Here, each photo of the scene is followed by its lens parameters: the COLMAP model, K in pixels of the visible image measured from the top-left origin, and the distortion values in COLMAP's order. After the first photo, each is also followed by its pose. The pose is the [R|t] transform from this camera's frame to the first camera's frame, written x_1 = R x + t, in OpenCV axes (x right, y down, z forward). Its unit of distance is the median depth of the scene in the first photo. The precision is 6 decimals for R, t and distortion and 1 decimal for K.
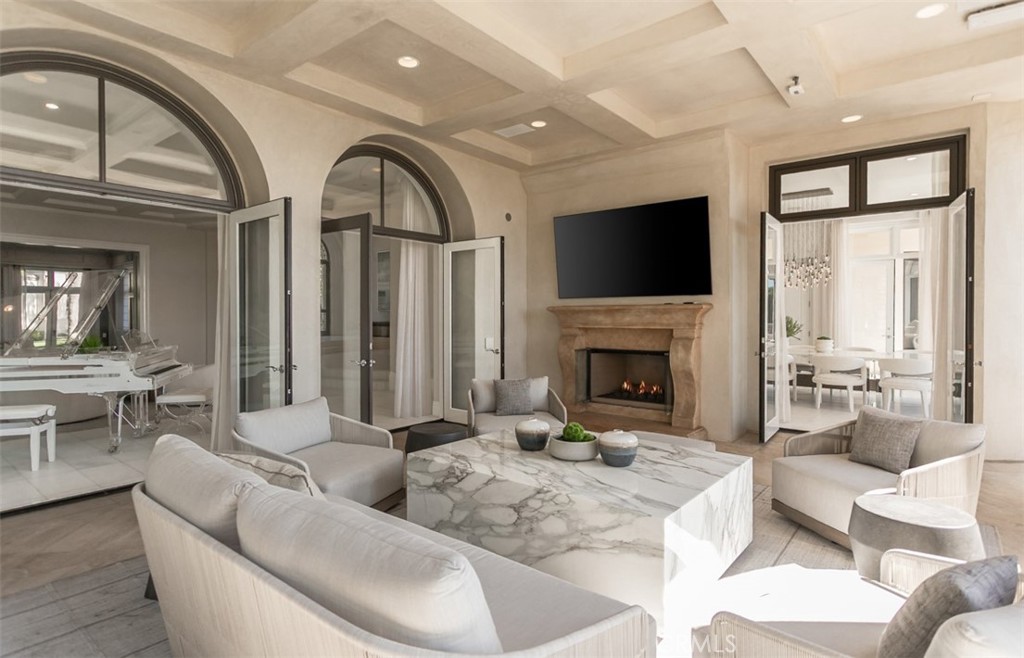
lens RADIAL K [[500.3, 0, 514.6], [0, 500.3, 322.8], [0, 0, 1]] dist [-0.013328, 0.000492]
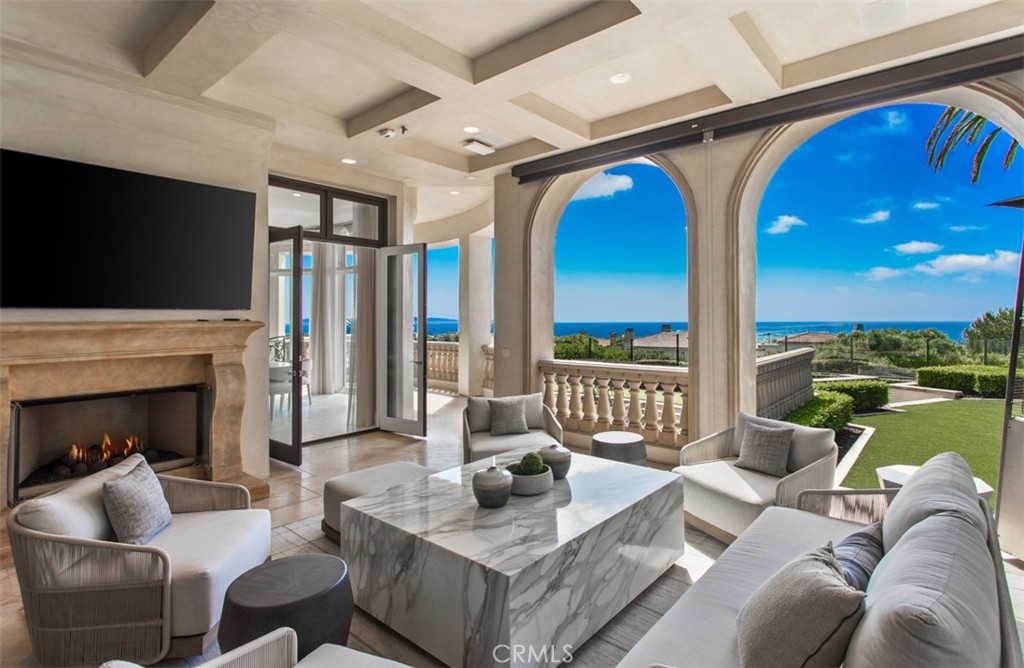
lens RADIAL K [[513.4, 0, 513.9], [0, 513.4, 313.7], [0, 0, 1]] dist [0.047146, 0.000155]
pose [[0.062008, 0.007989, 0.998044, -0.459725], [0.020834, 0.999740, -0.009297, -0.032358], [-0.997858, 0.021370, 0.061825, 0.499361]]
